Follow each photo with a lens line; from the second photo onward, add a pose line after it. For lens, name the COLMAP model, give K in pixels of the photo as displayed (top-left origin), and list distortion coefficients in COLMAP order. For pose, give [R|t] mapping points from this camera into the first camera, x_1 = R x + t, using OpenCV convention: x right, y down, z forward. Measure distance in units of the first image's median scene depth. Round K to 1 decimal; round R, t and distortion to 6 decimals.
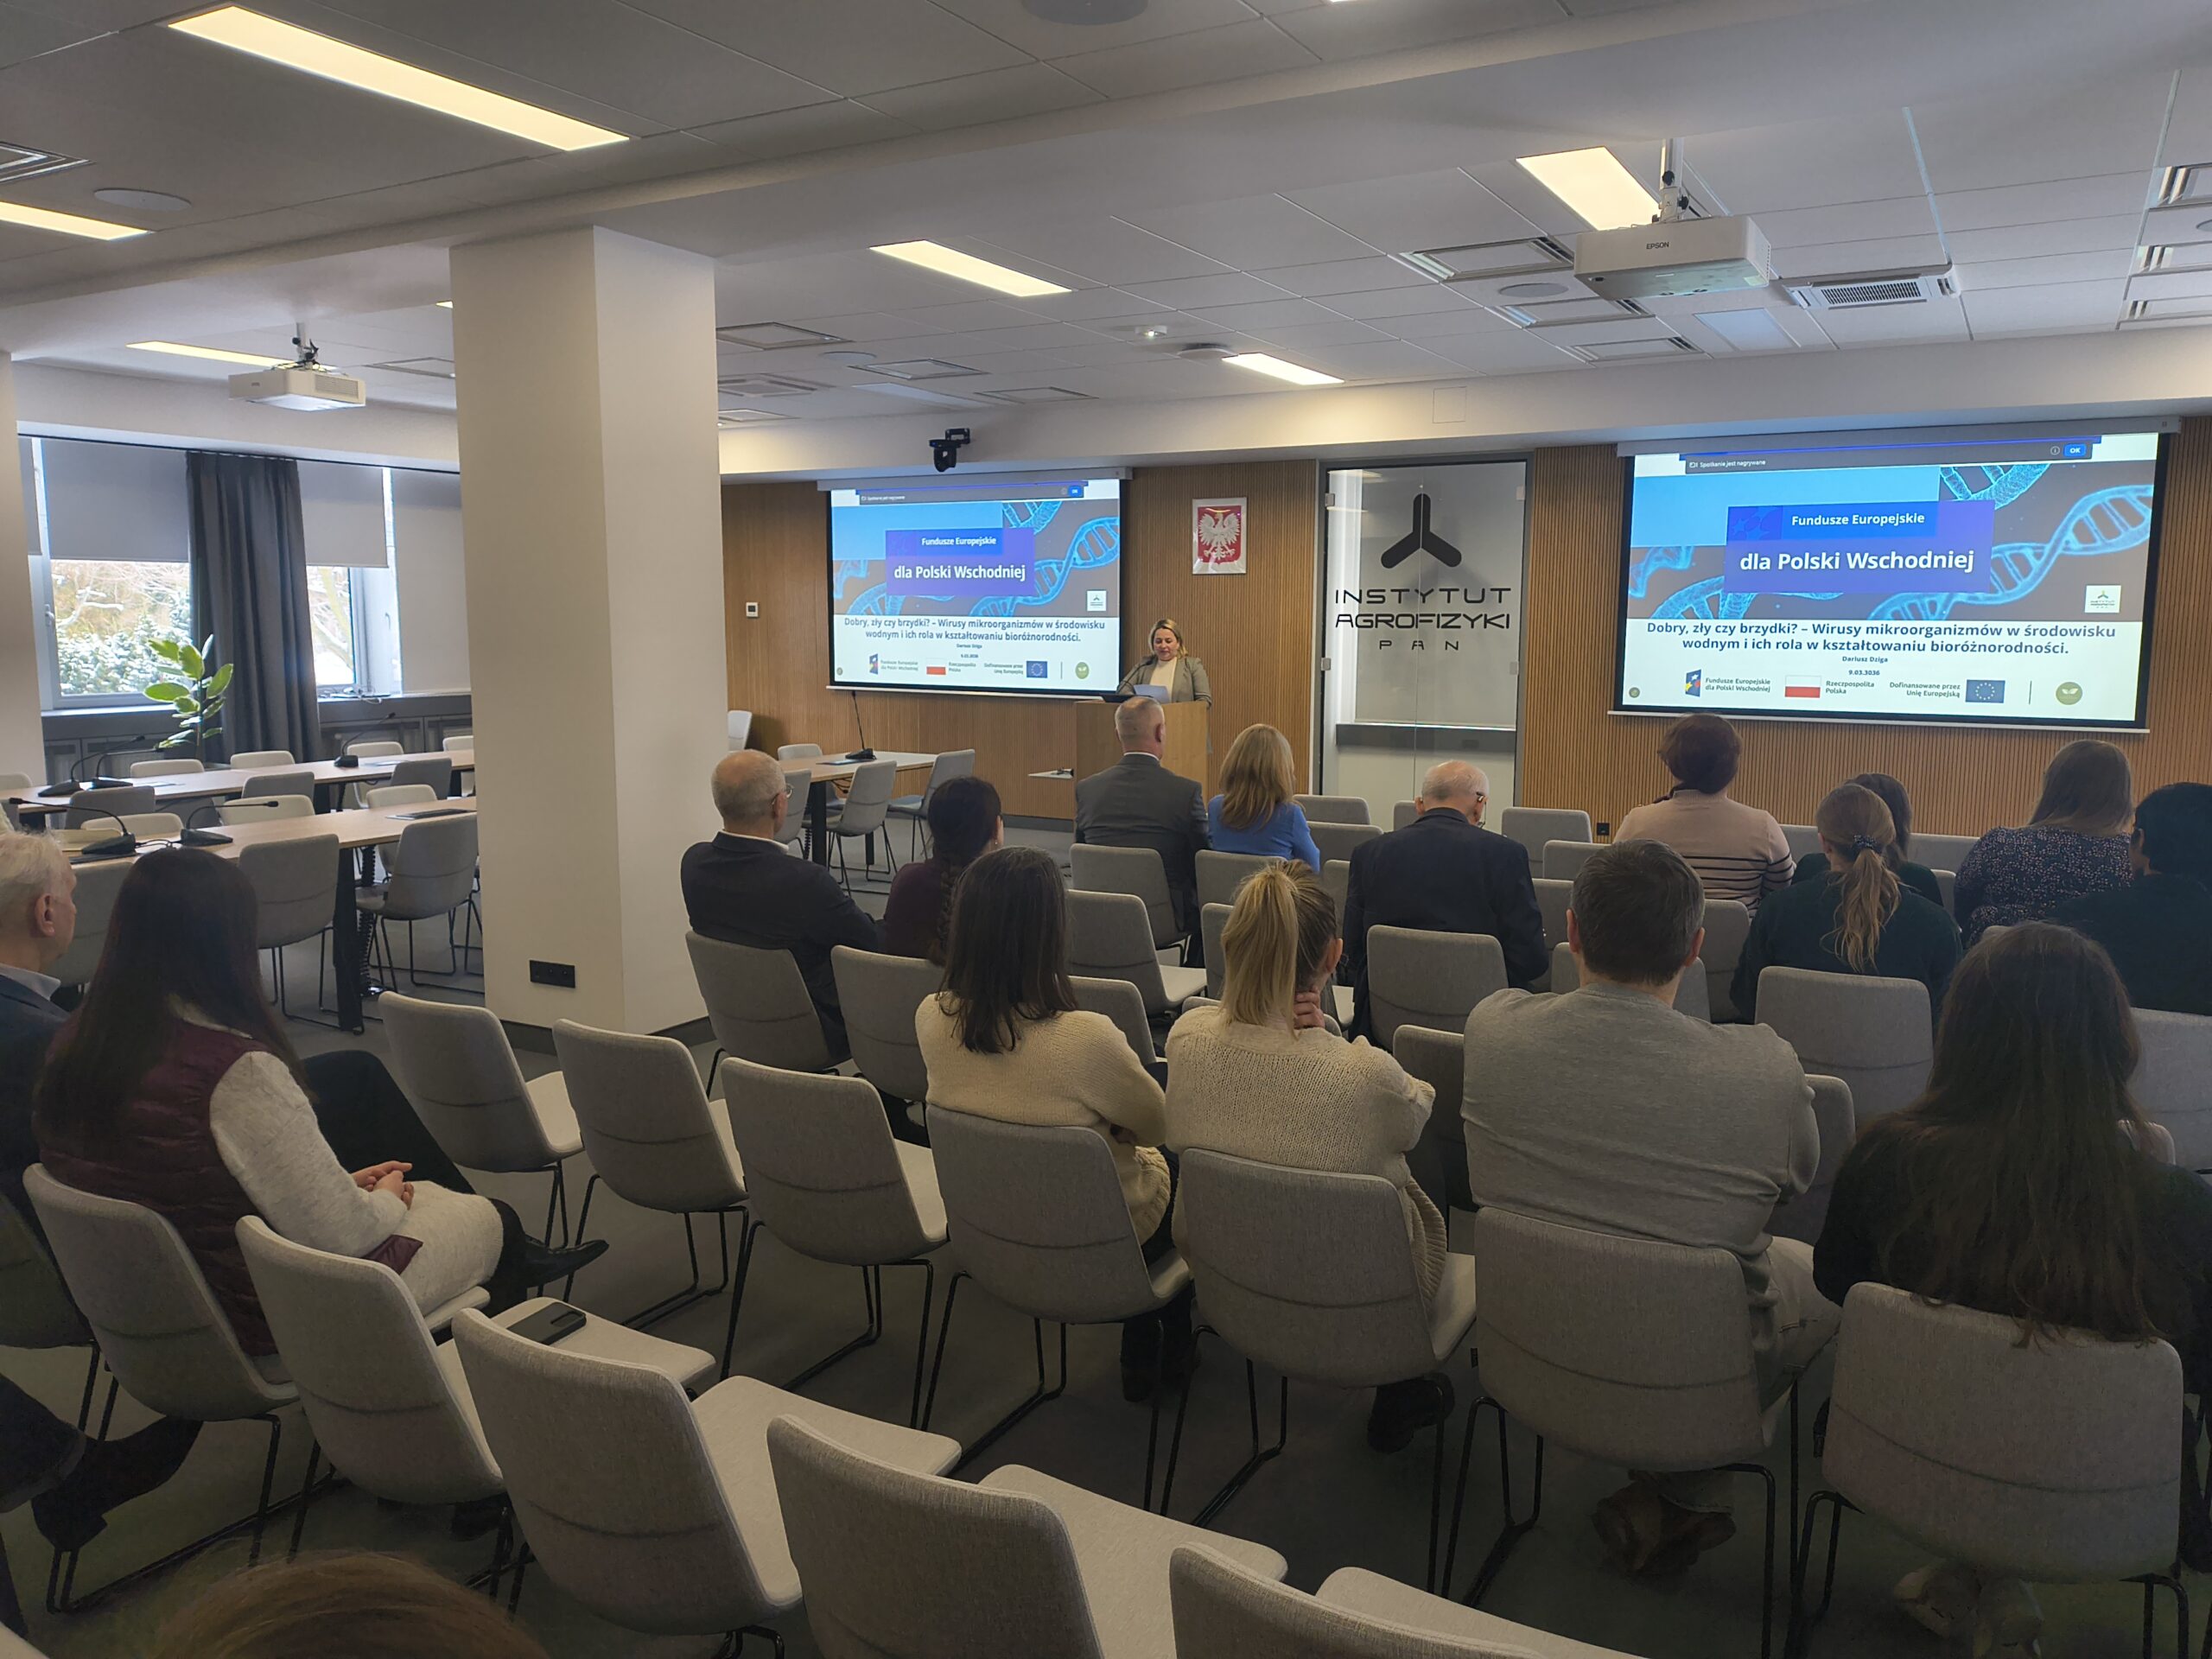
lens RADIAL K [[1604.3, 0, 1134.6], [0, 1604.3, 820.5], [0, 0, 1]] dist [0.091519, -0.128274]
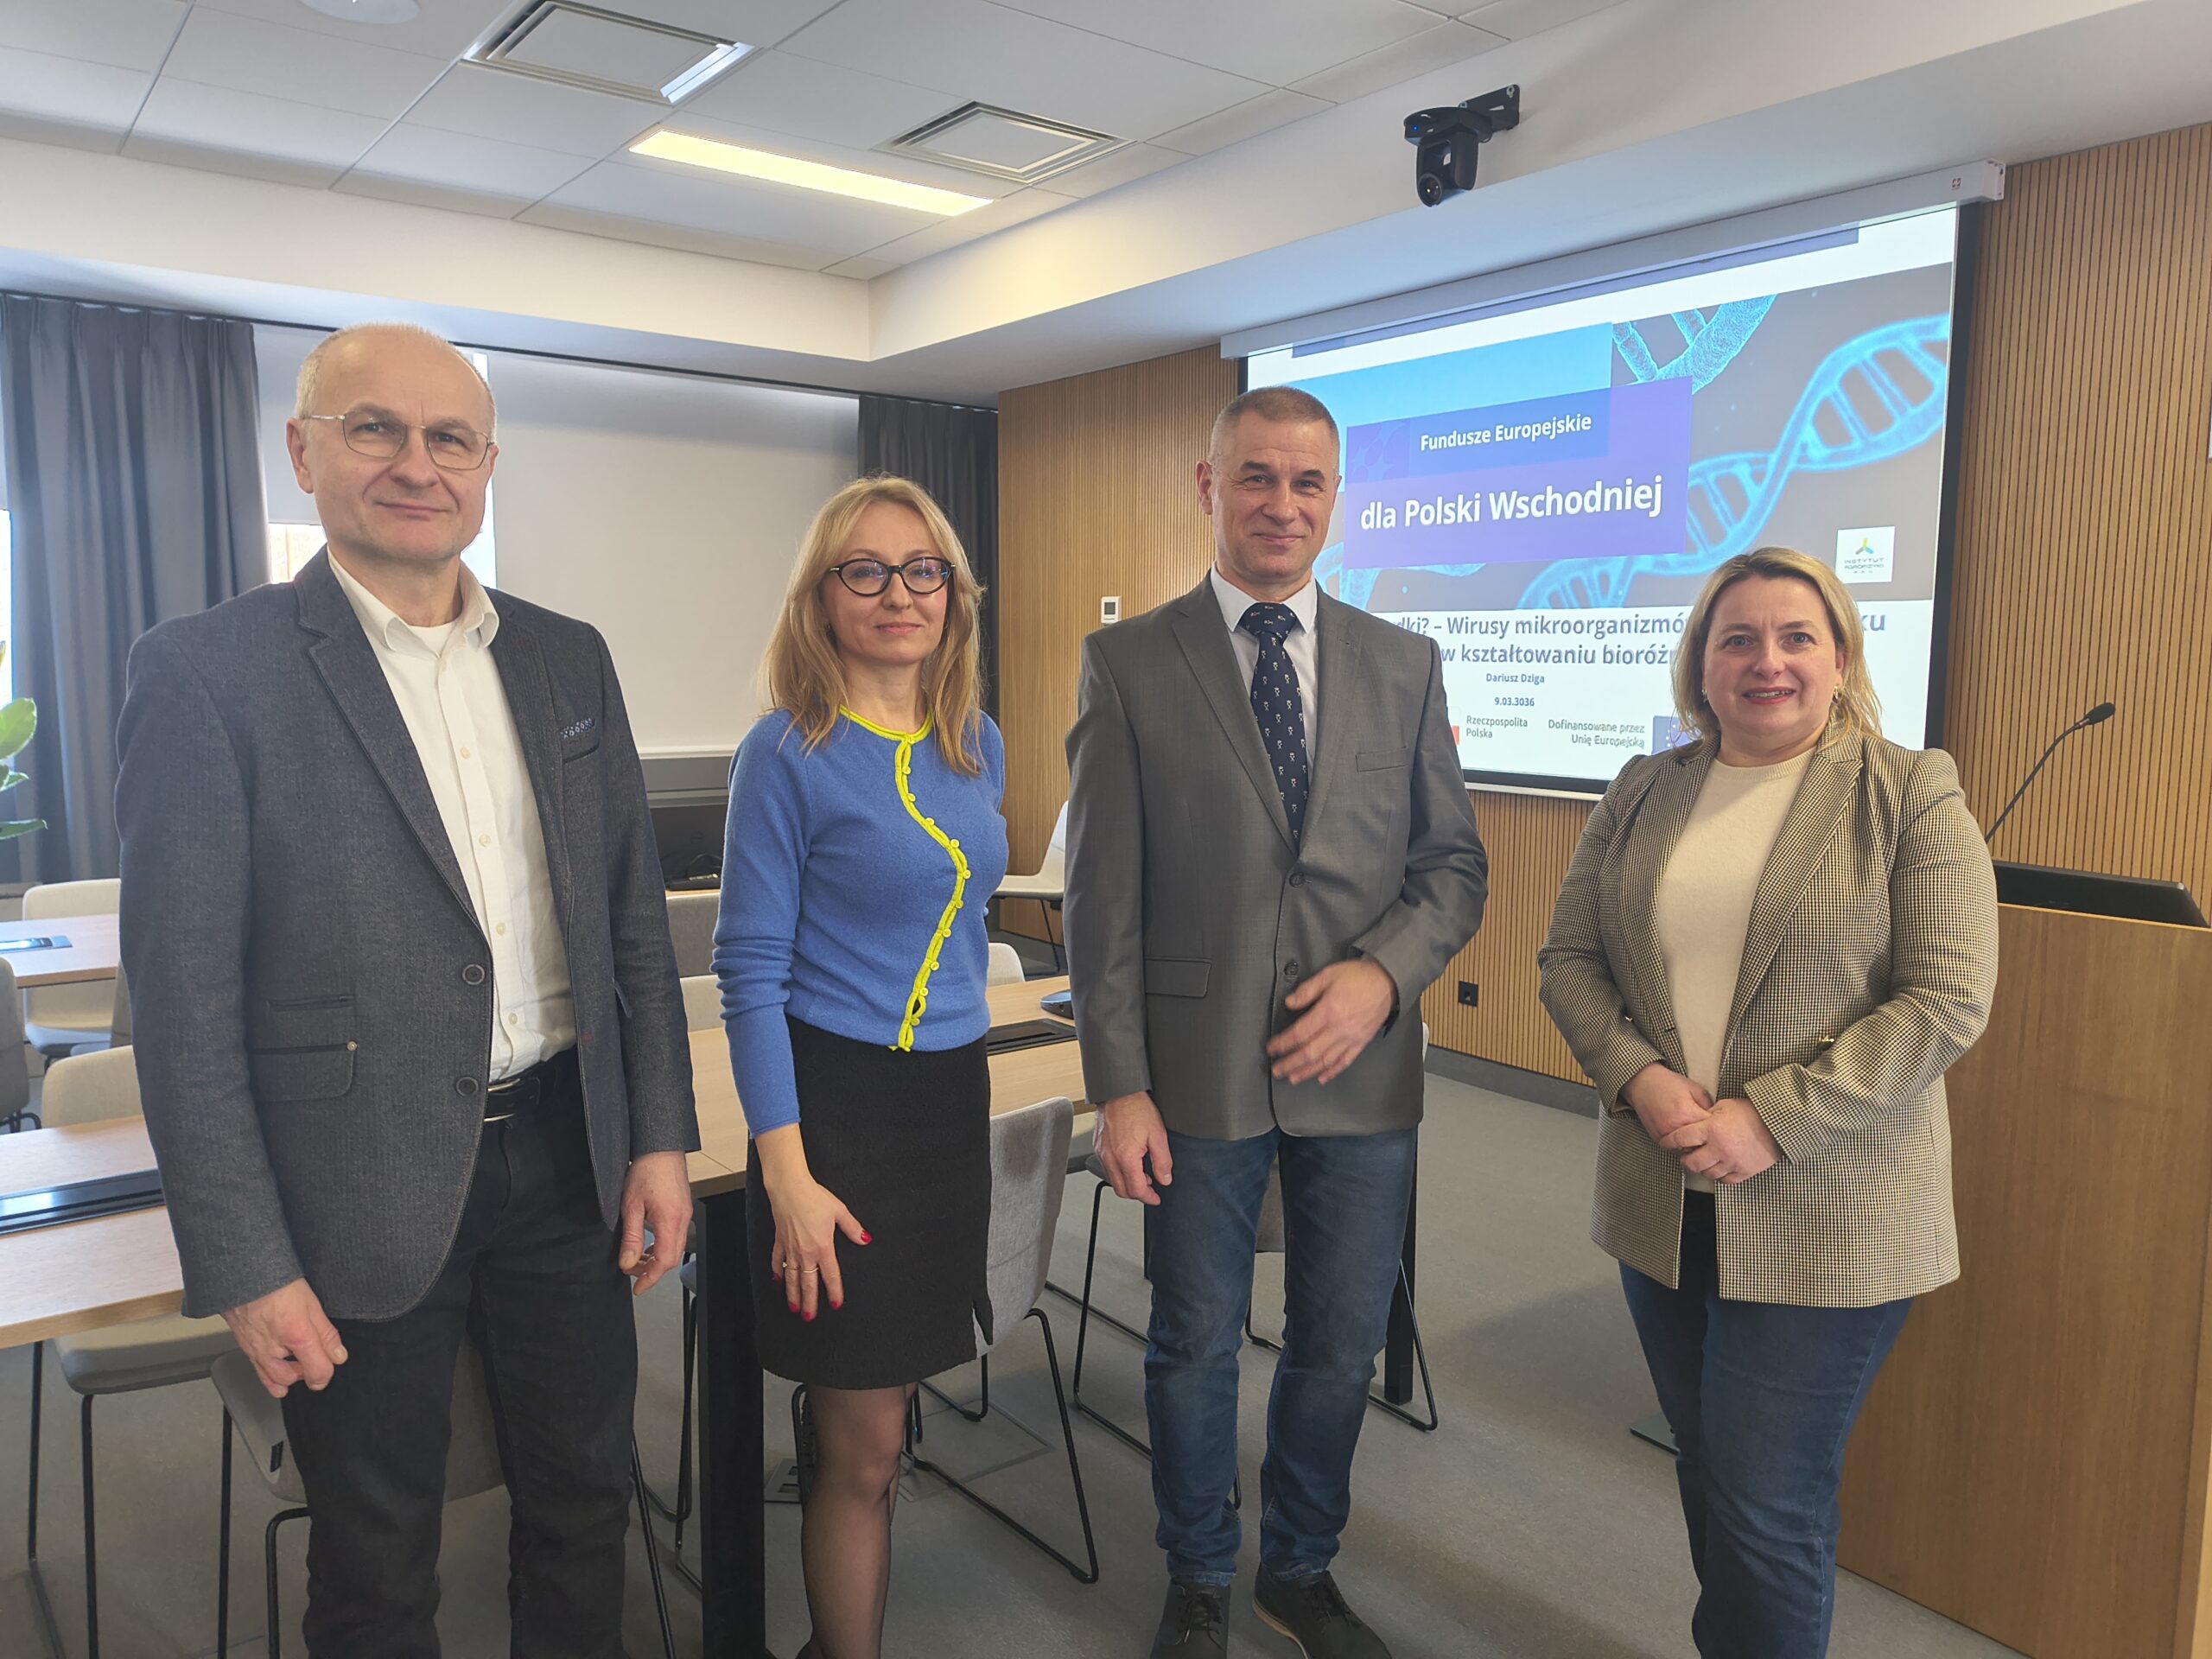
lens RADIAL K [[1599.5, 0, 1109.9], [0, 1599.5, 835.6], [0, 0, 1]] dist [0.037372, -0.060344]
pose [[0.918939, 0.046911, -0.391601, -0.037407], [-0.053863, 0.998525, -0.006780, -0.065629], [0.390705, 0.027323, 0.920110, 0.637424]]
